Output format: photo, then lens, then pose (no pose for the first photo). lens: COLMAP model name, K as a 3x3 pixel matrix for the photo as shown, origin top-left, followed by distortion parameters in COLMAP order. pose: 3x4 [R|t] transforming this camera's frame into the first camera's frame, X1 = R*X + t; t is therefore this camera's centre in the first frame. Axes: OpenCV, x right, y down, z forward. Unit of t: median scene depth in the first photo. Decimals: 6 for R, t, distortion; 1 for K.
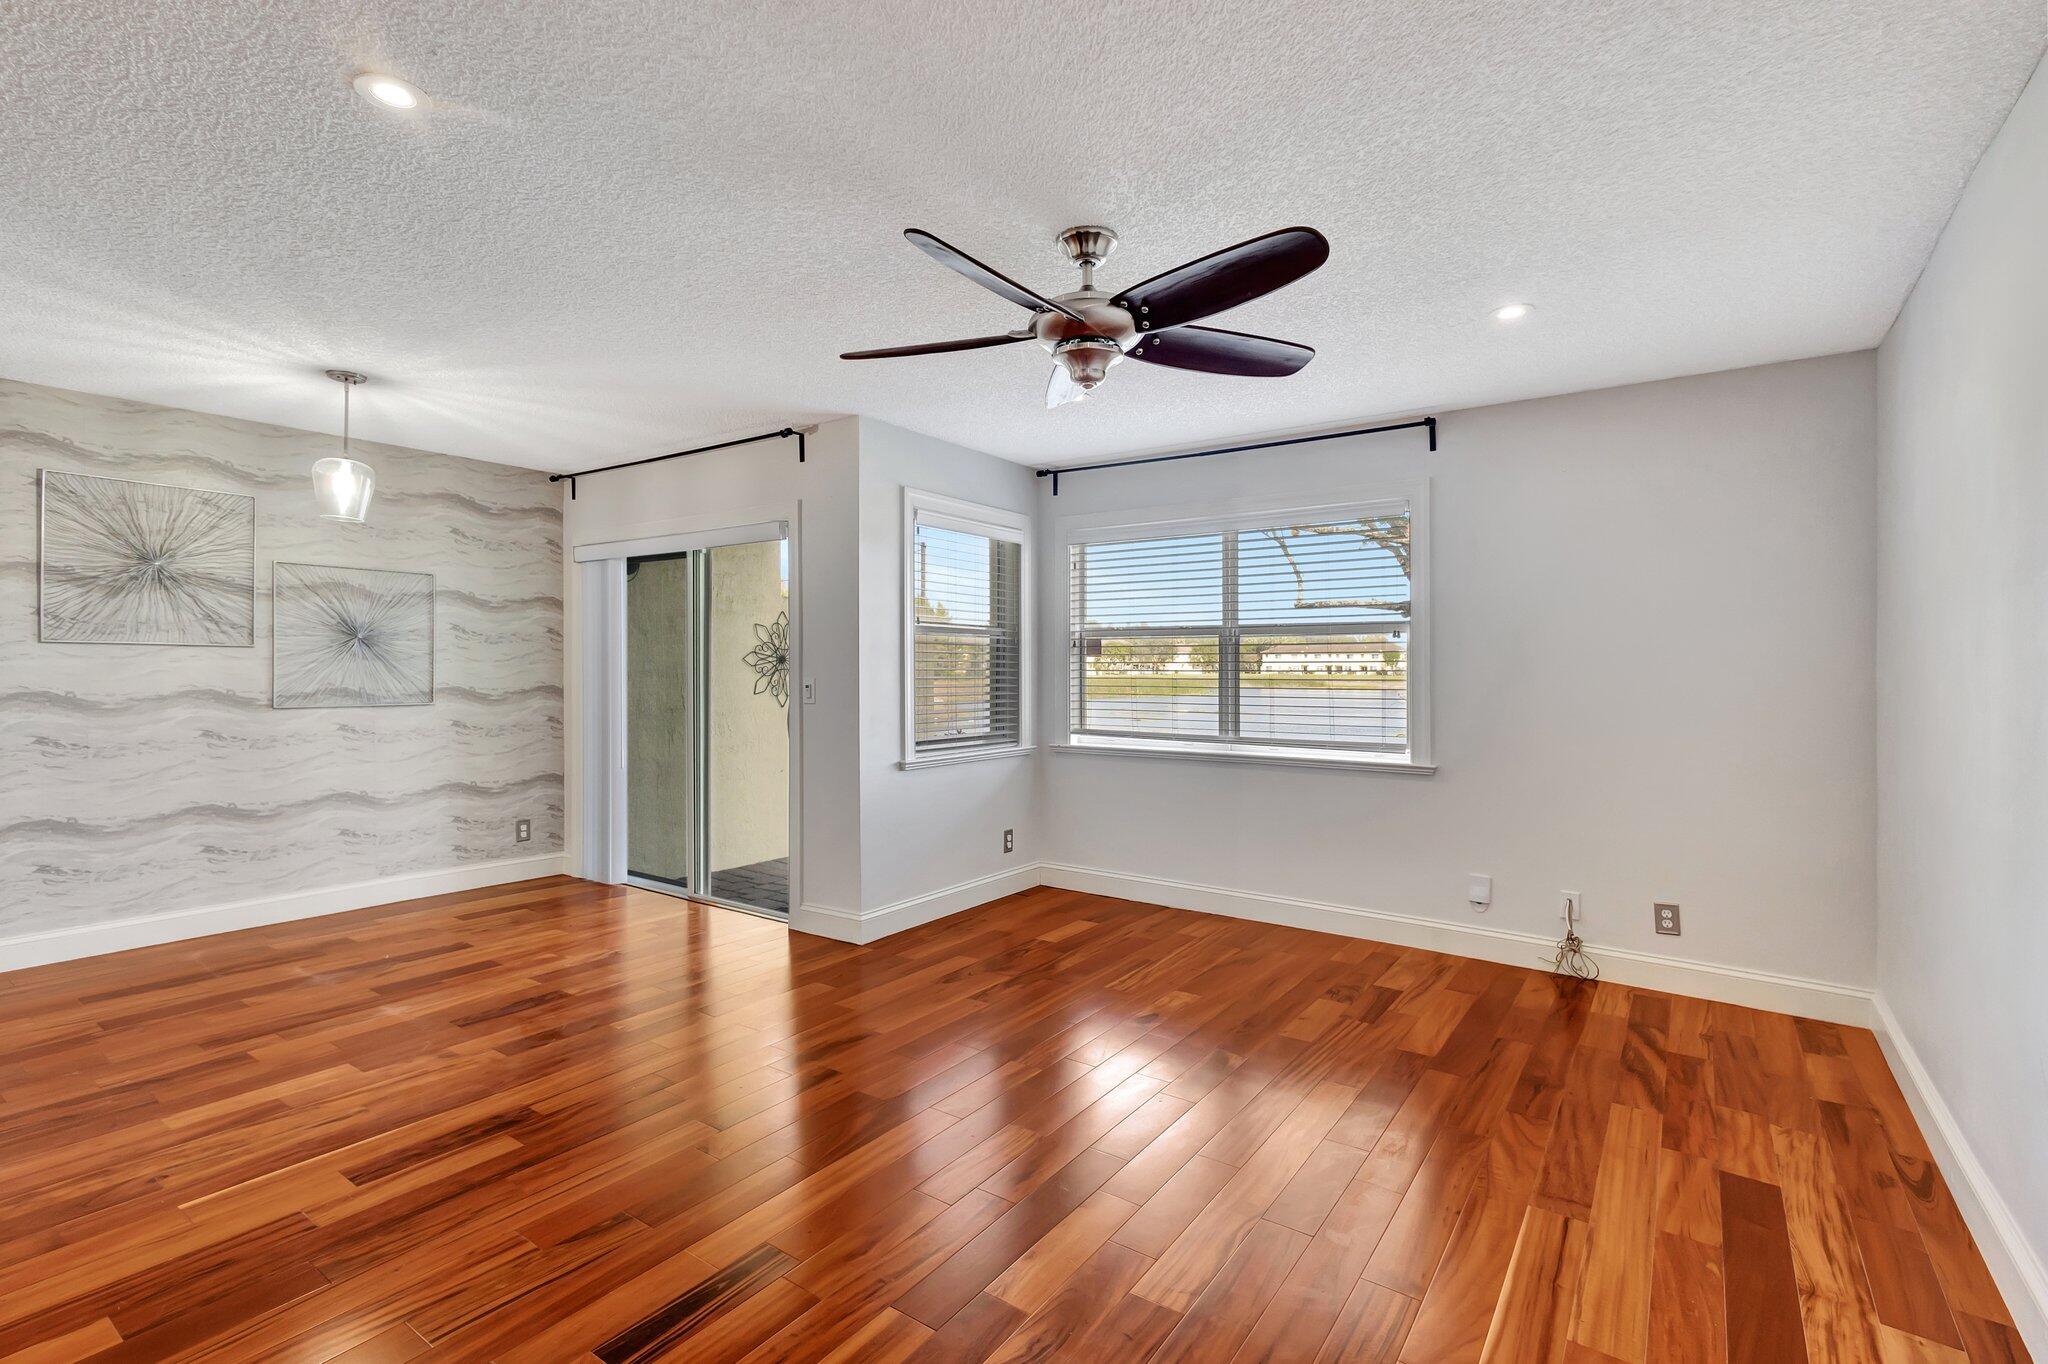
lens RADIAL K [[937.9, 0, 1030.2], [0, 937.9, 681.2], [0, 0, 1]] dist [0.009485, -0.004683]
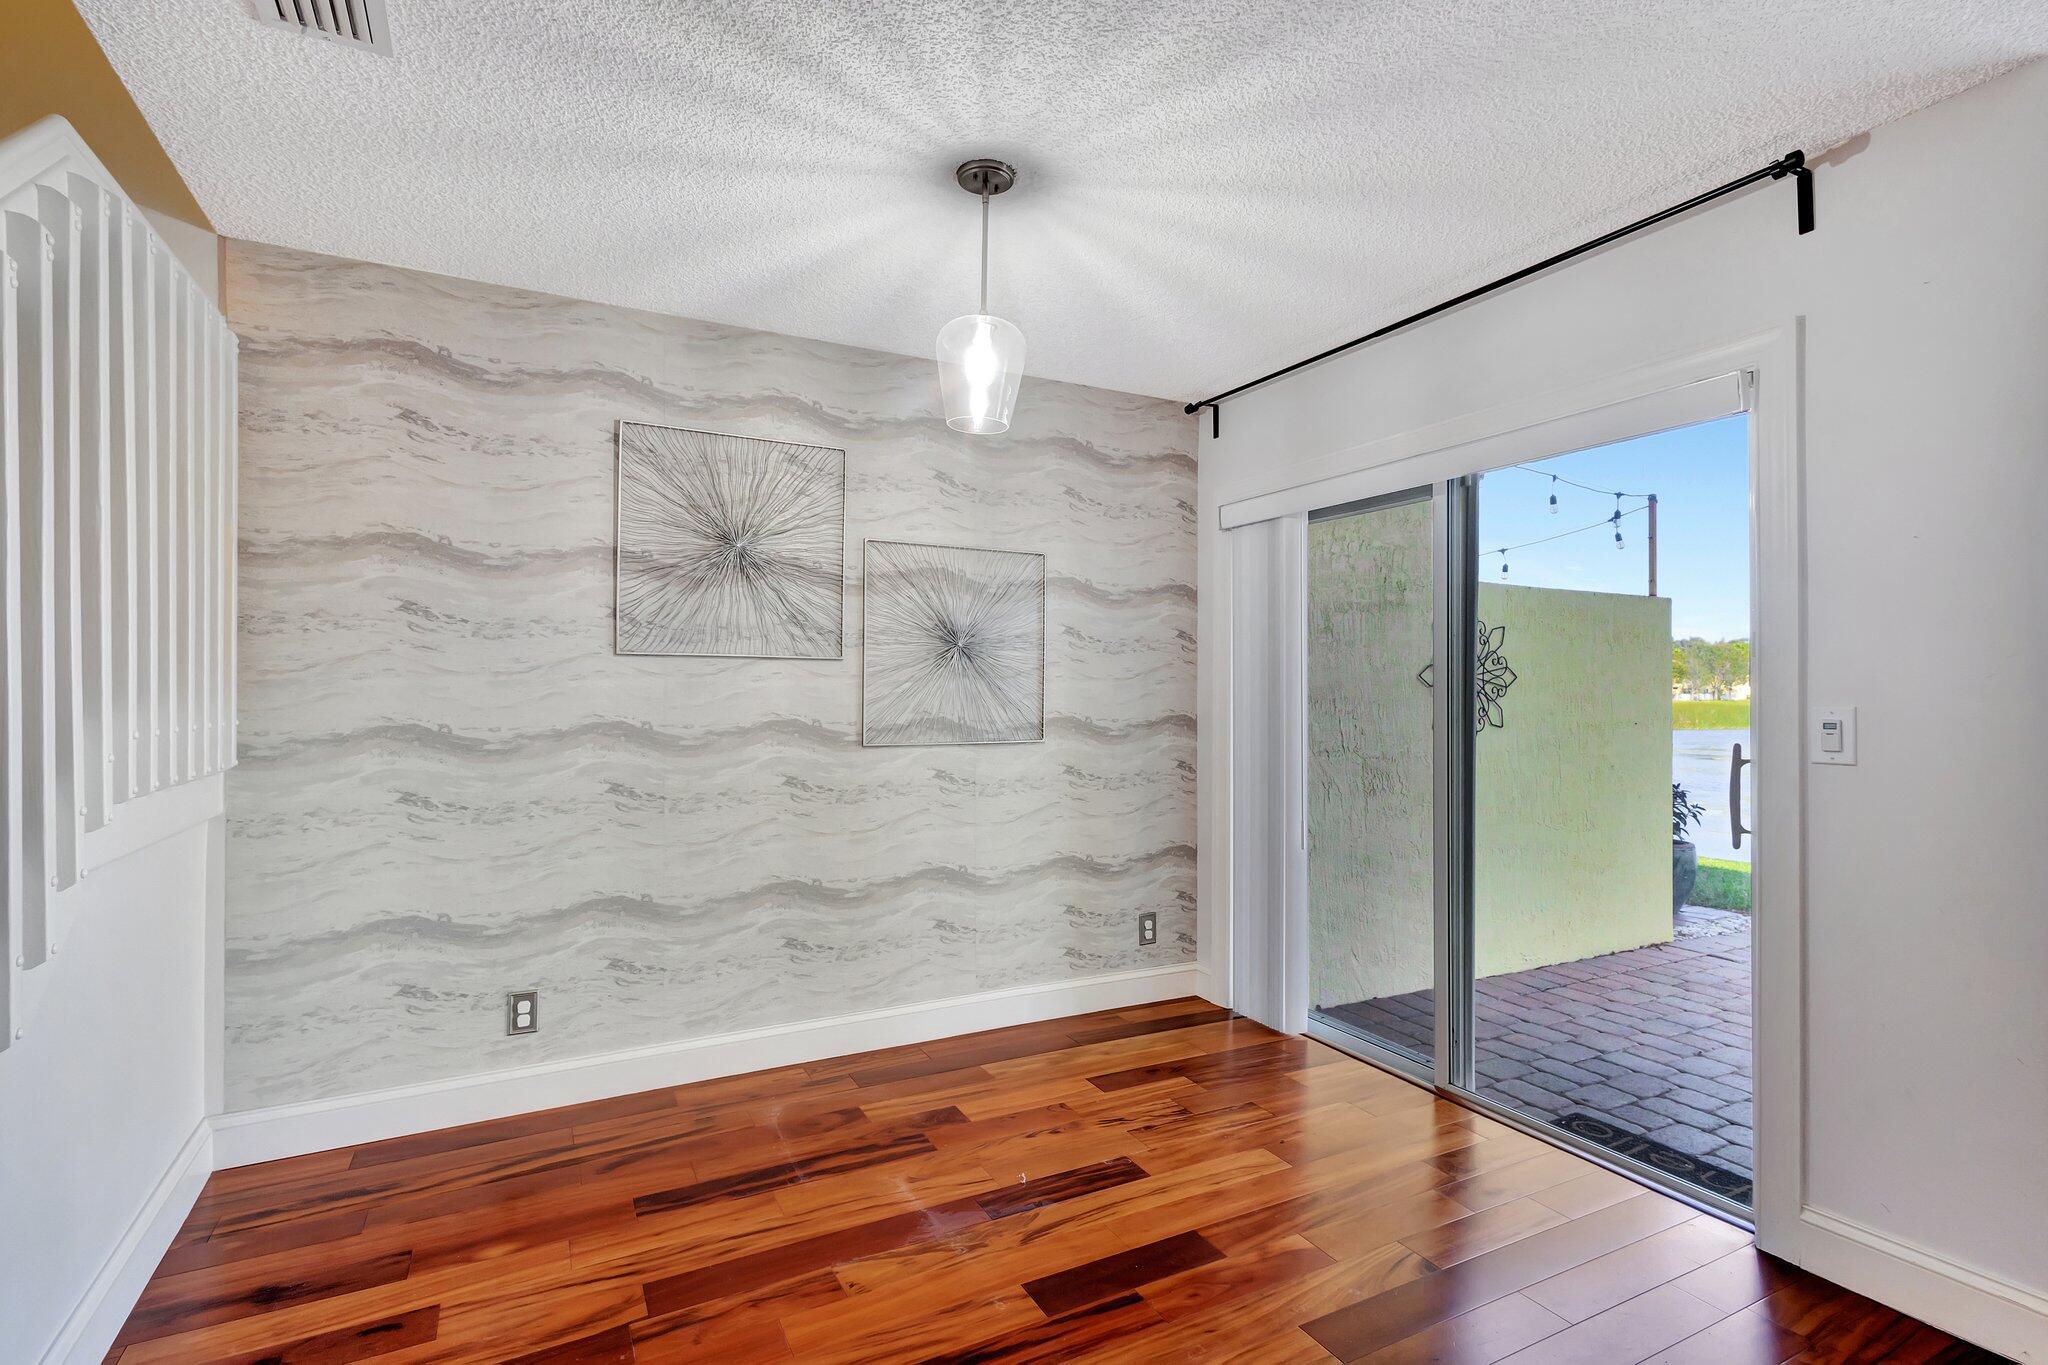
lens RADIAL K [[937.9, 0, 1021.4], [0, 937.9, 688.9], [0, 0, 1]] dist [0.009485, -0.004683]
pose [[0.889680, -0.004132, -0.456567, -0.367807], [-0.004074, 0.999847, -0.016987, -0.002973], [0.456567, 0.016973, 0.889527, 0.417337]]
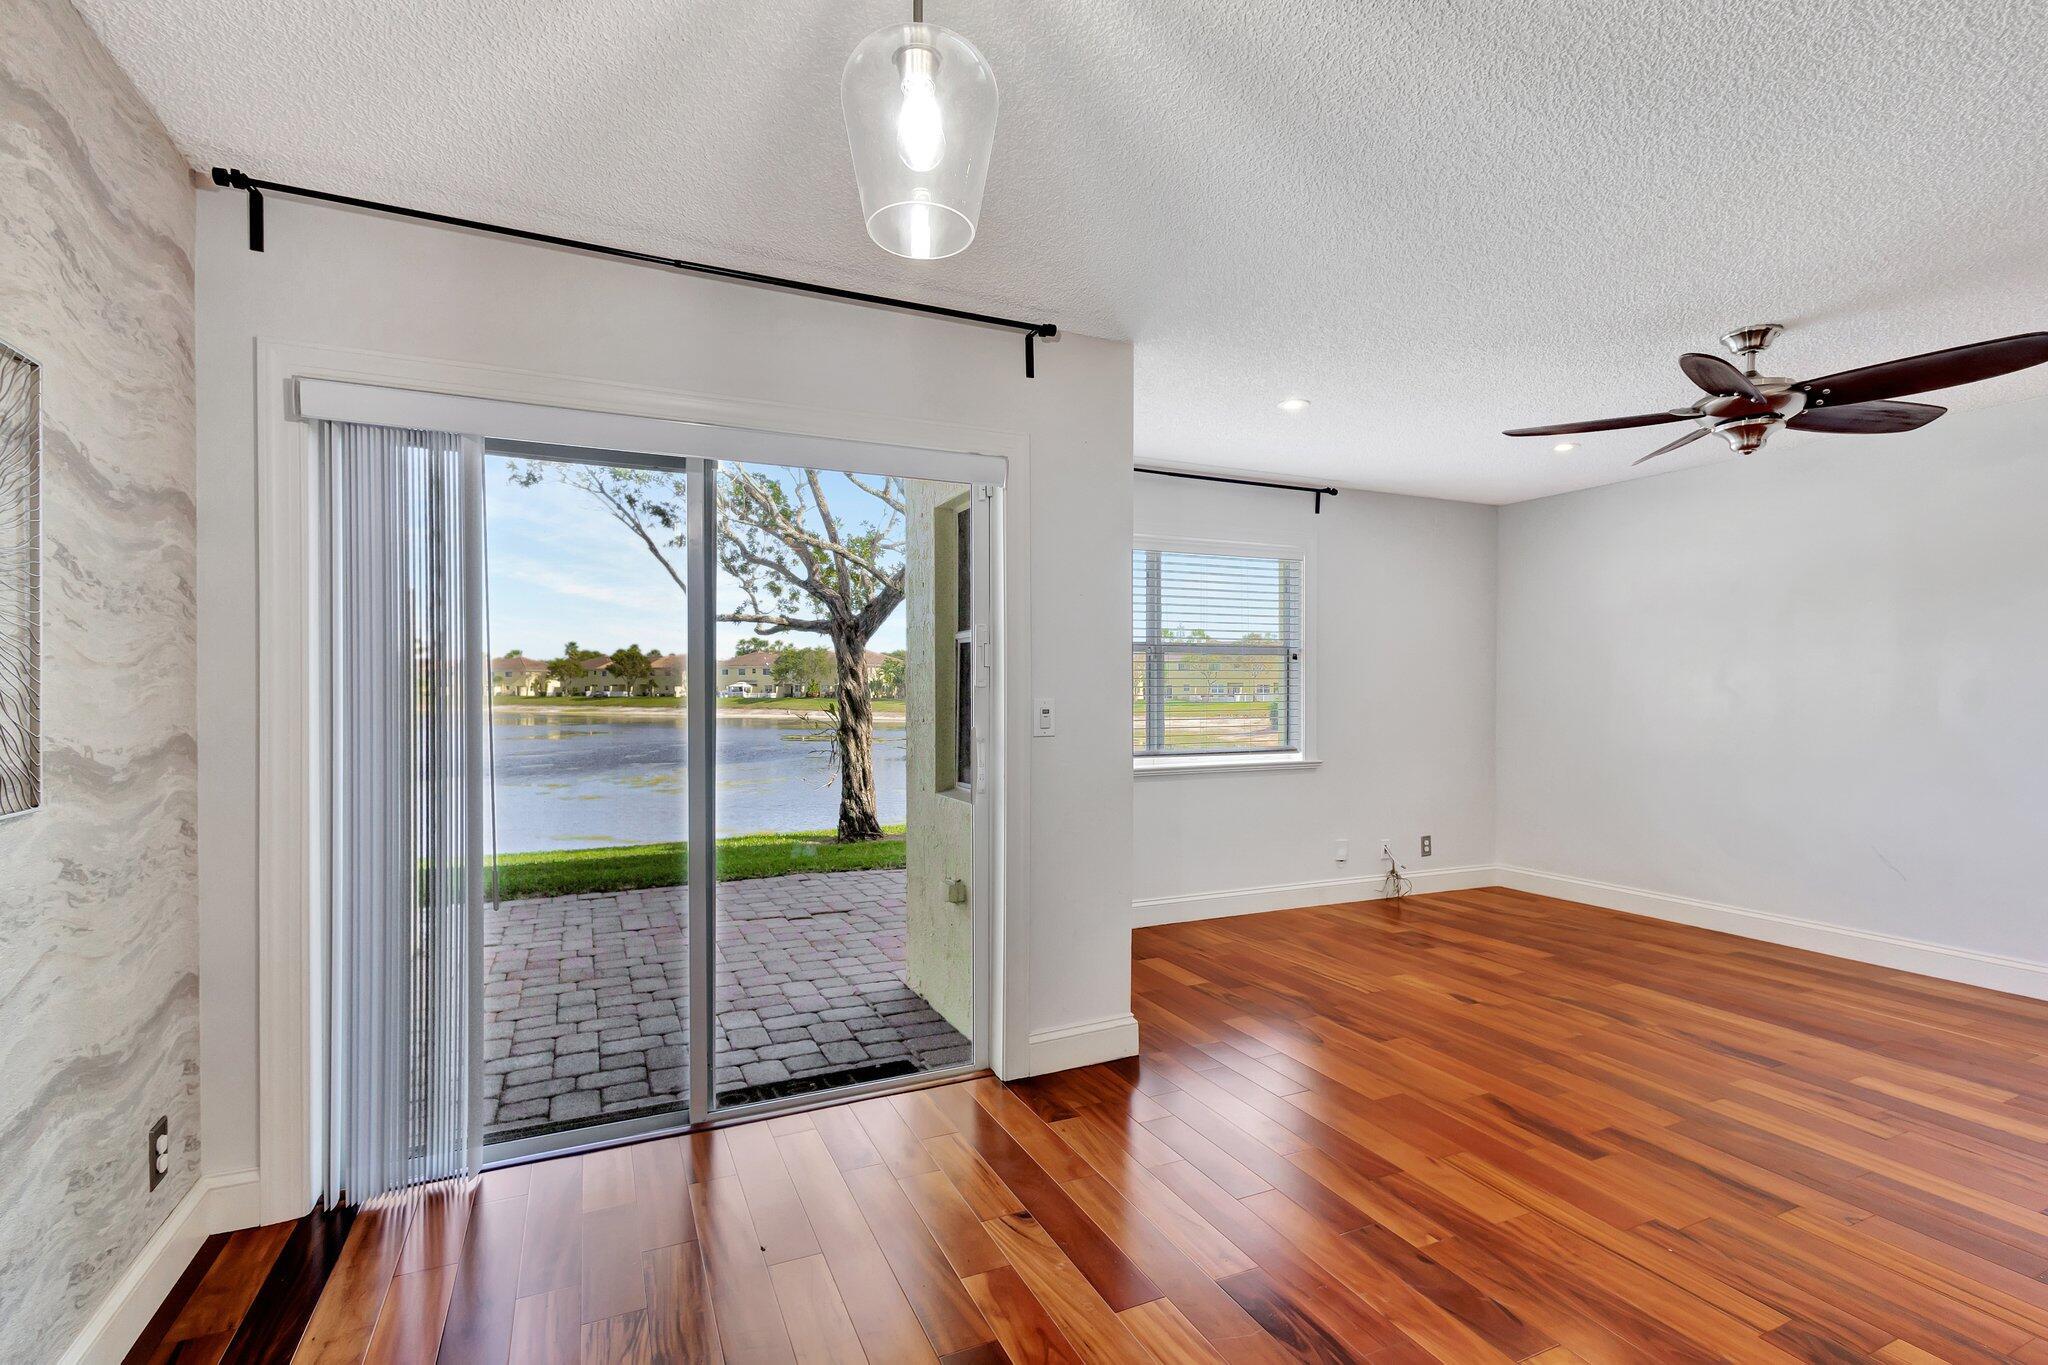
lens RADIAL K [[937.9, 0, 1015.9], [0, 937.9, 695.5], [0, 0, 1]] dist [0.009485, -0.004683]
pose [[0.505441, -0.011232, 0.862788, -0.806713], [0.014466, 0.999885, 0.004542, -0.009222], [-0.862740, 0.010185, 0.505545, 0.651340]]
